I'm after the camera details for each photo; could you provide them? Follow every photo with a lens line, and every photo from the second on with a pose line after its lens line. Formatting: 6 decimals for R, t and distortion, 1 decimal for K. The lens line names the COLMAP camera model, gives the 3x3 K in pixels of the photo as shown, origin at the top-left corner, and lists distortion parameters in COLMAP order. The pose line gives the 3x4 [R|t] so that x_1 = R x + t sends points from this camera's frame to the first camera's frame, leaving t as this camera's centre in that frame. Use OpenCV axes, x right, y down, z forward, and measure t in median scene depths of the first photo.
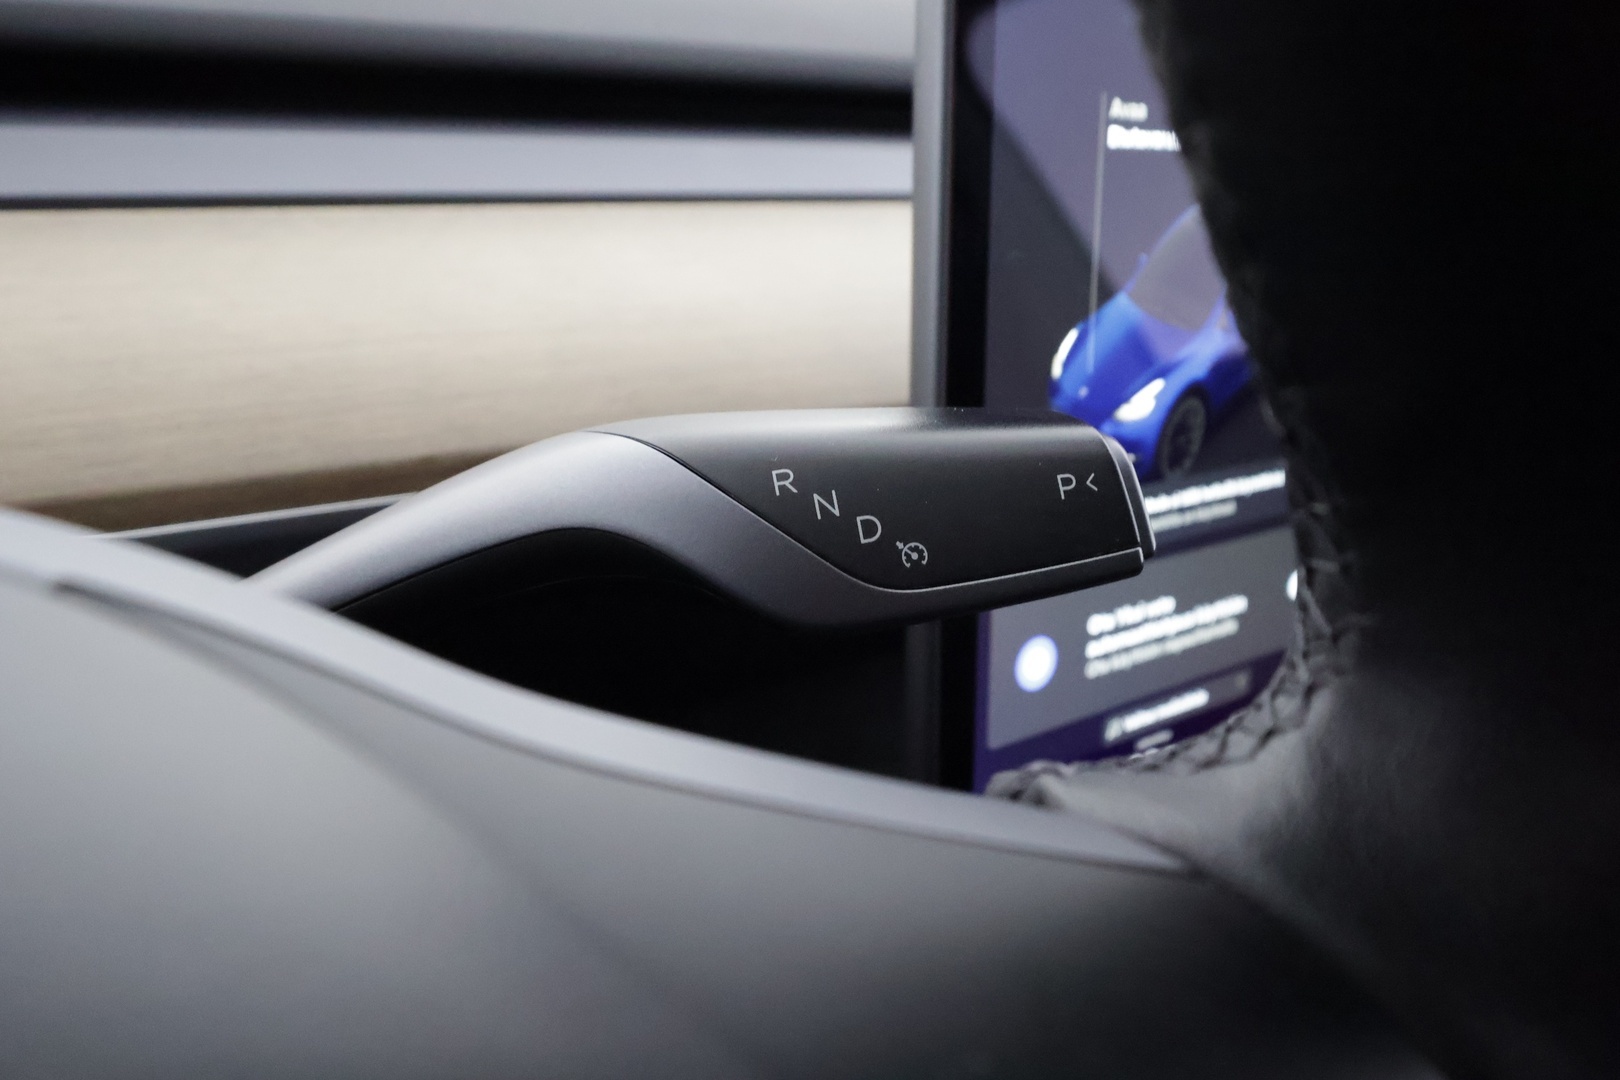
lens RADIAL K [[1292.0, 0, 810.0], [0, 1292.0, 540.0], [0, 0, 1]] dist [-0.055114, -0.002213]
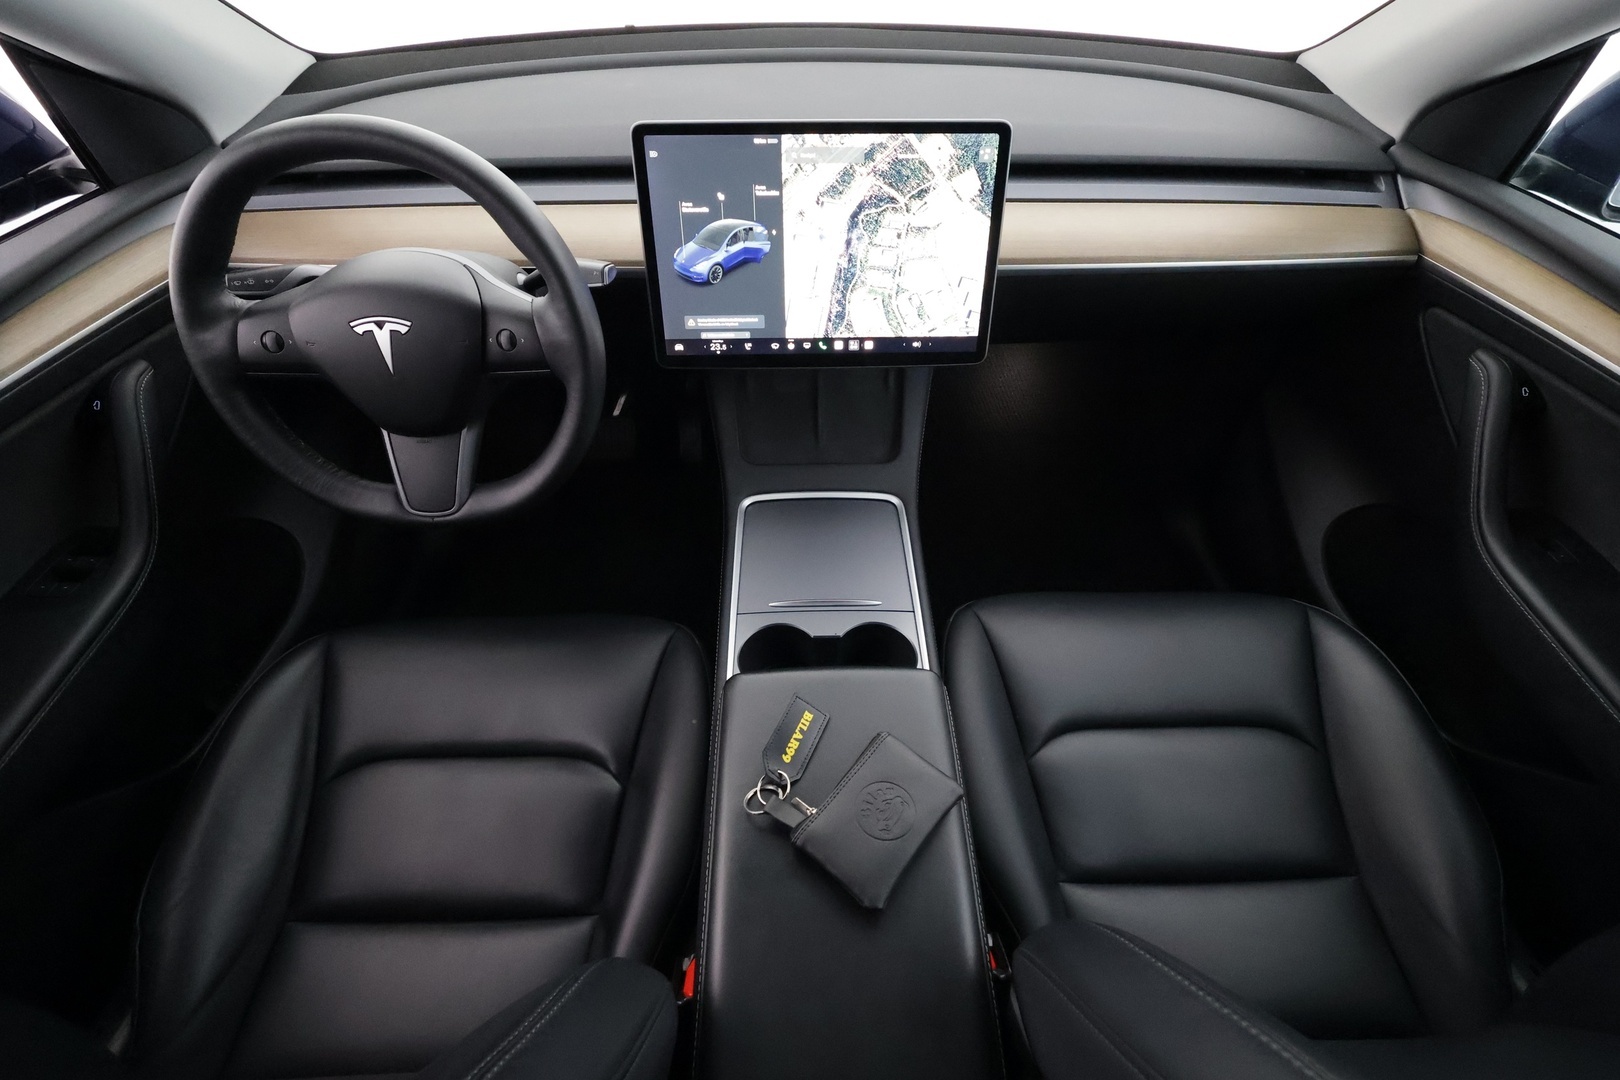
lens RADIAL K [[747.5, 0, 814.0], [0, 747.5, 538.7], [0, 0, 1]] dist [-0.002534, -0.000280]
pose [[0.820736, 0.296099, -0.488589, 2.482342], [-0.147447, 0.936020, 0.319571, -0.111534], [0.551953, -0.190242, 0.811884, -1.381436]]
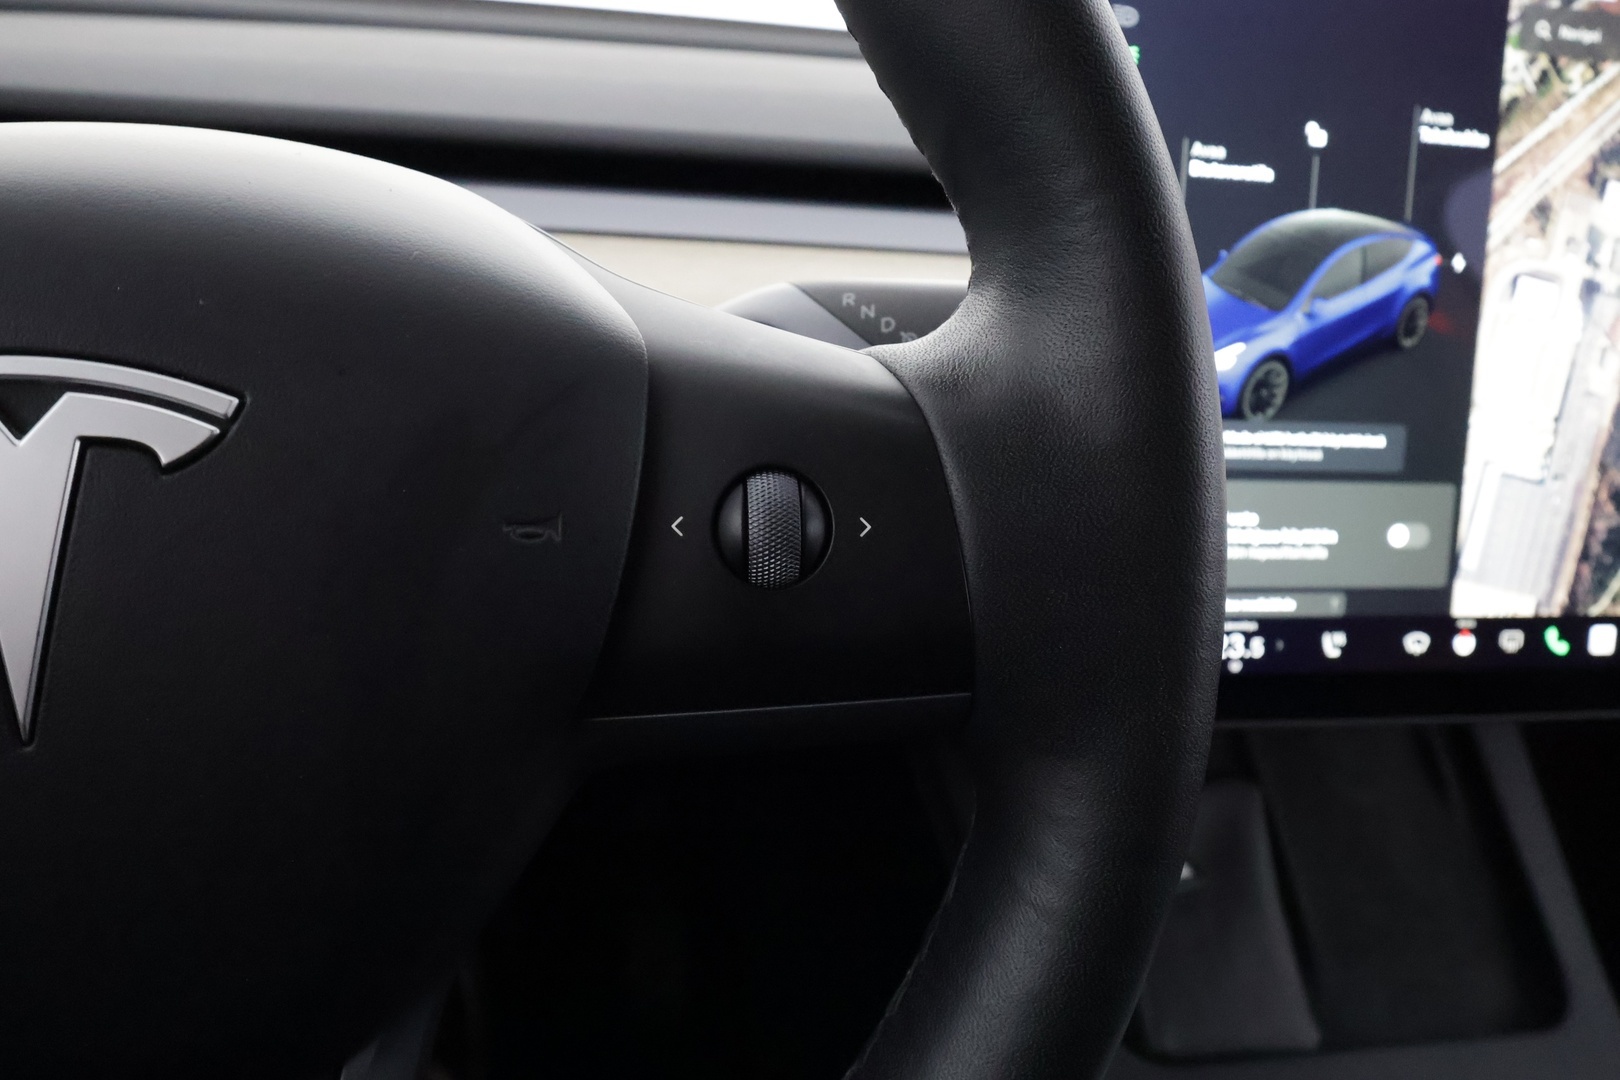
lens RADIAL K [[1270.1, 0, 810.0], [0, 1270.1, 540.0], [0, 0, 1]] dist [0.002849, -0.007908]
pose [[0.914928, 0.082611, -0.395071, 0.434577], [-0.139624, 0.983177, -0.117763, 0.331767], [0.378697, 0.162906, 0.911071, -0.419234]]
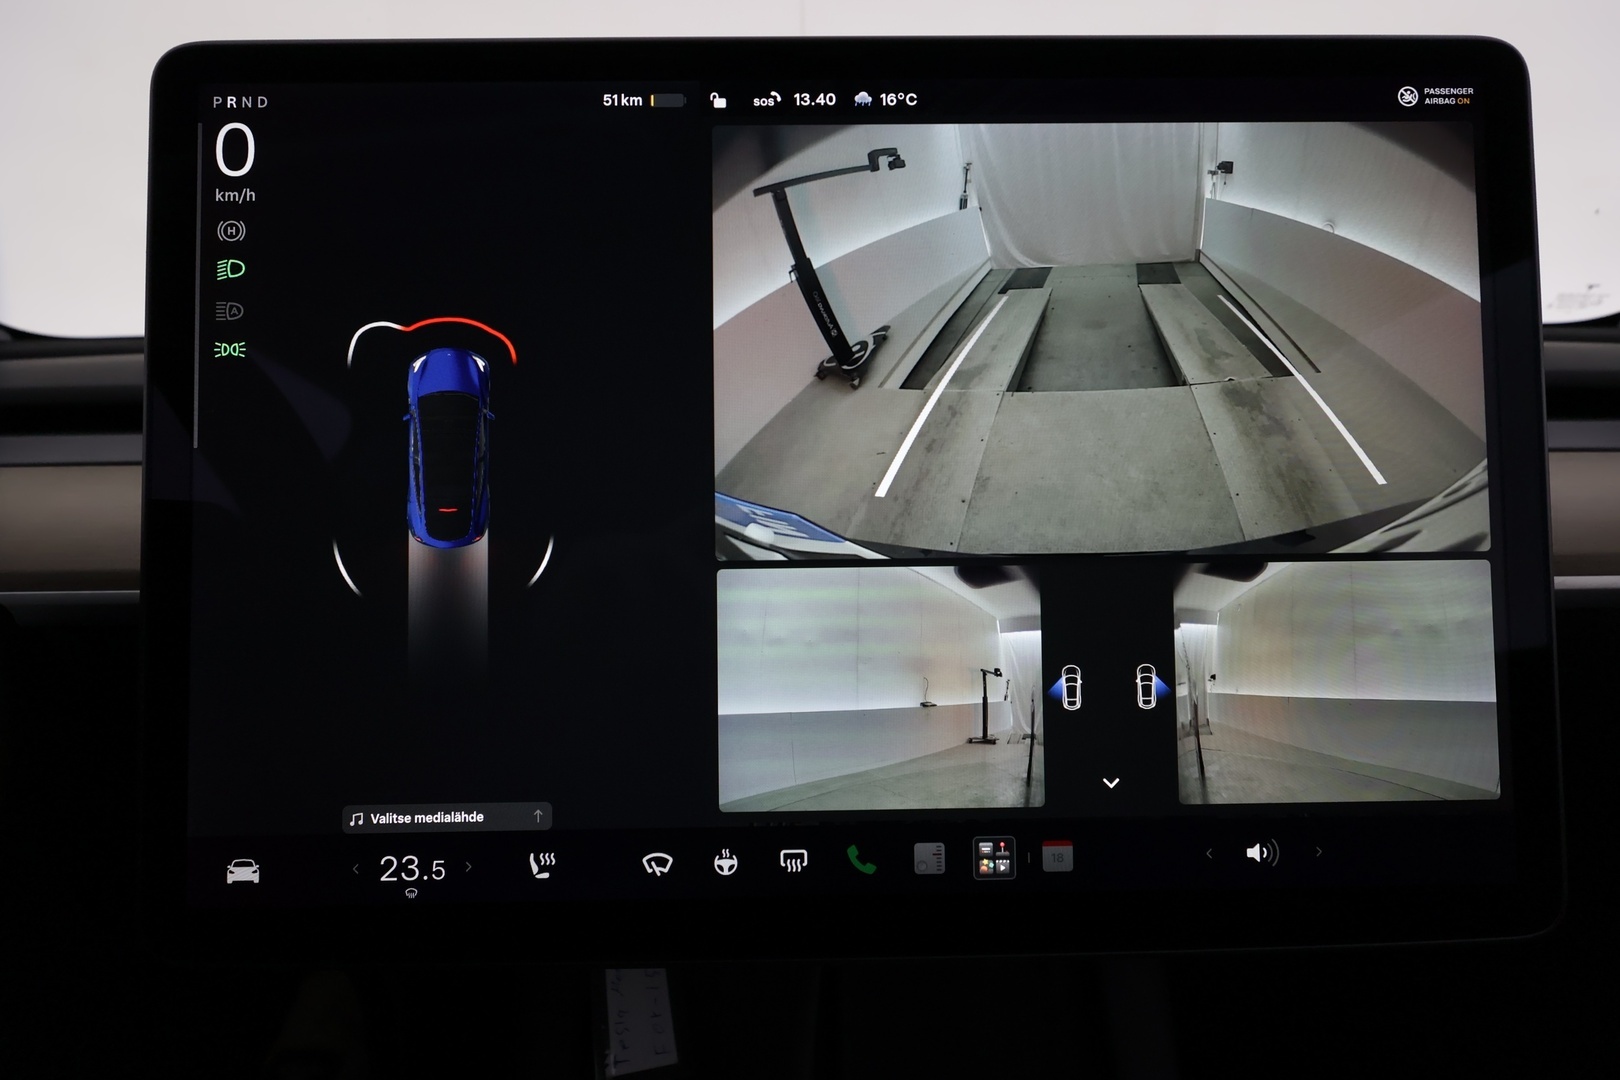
lens RADIAL K [[737.3, 0, 809.0], [0, 737.3, 534.3], [0, 0, 1]] dist [-0.001323, 0.000564]
pose [[0.810590, -0.027177, -0.584983, 1.080501], [-0.141922, 0.960027, -0.241258, 0.005878], [0.568156, 0.278583, 0.774332, 0.735767]]
